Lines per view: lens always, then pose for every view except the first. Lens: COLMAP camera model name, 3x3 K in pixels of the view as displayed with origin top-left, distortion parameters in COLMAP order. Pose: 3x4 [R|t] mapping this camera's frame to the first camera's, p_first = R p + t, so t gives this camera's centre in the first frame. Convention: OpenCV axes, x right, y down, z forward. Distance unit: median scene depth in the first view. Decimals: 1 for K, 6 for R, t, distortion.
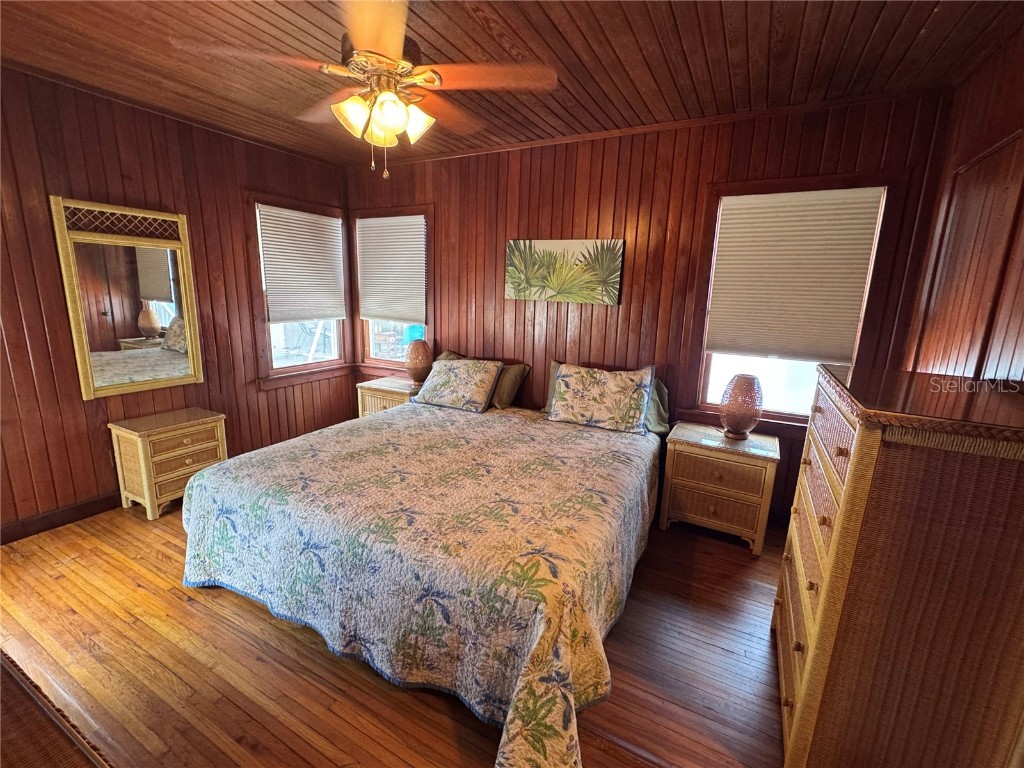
lens RADIAL K [[451.4, 0, 512.0], [0, 451.4, 384.0], [0, 0, 1]] dist [-0.000026, 0.000249]
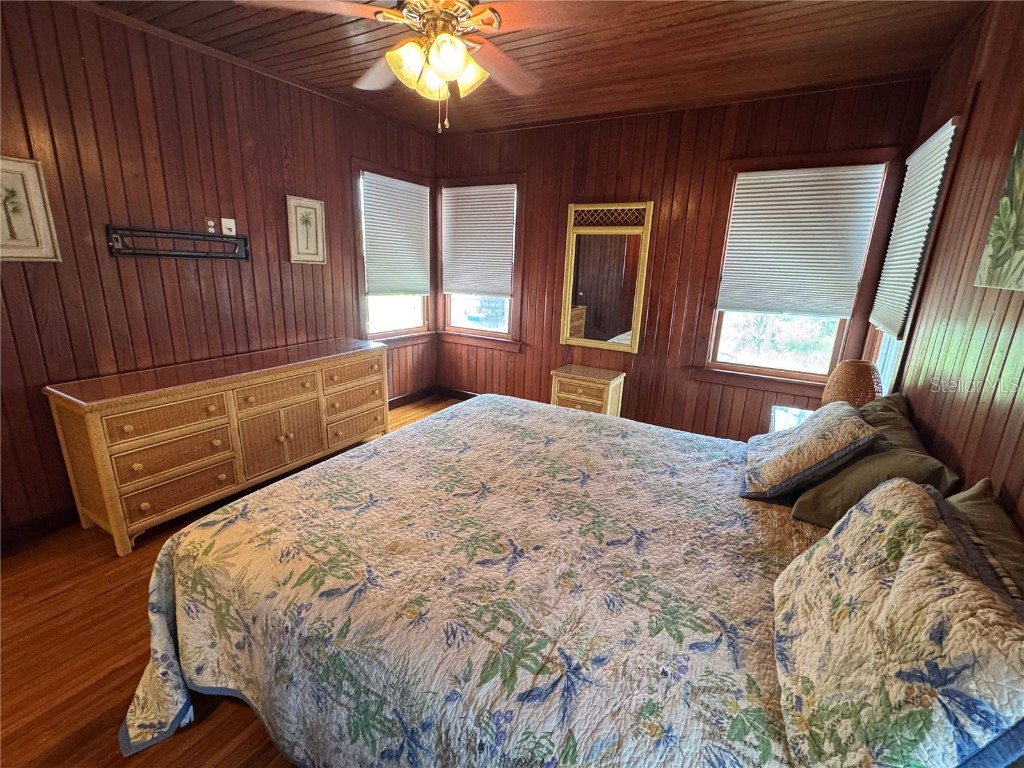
lens RADIAL K [[451.4, 0, 512.0], [0, 451.4, 384.0], [0, 0, 1]] dist [-0.000026, 0.000249]
pose [[-0.044076, 0.227630, -0.972750, 0.507709], [-0.240260, 0.942704, 0.231485, -0.138370], [0.969708, 0.243915, 0.013140, 0.832184]]
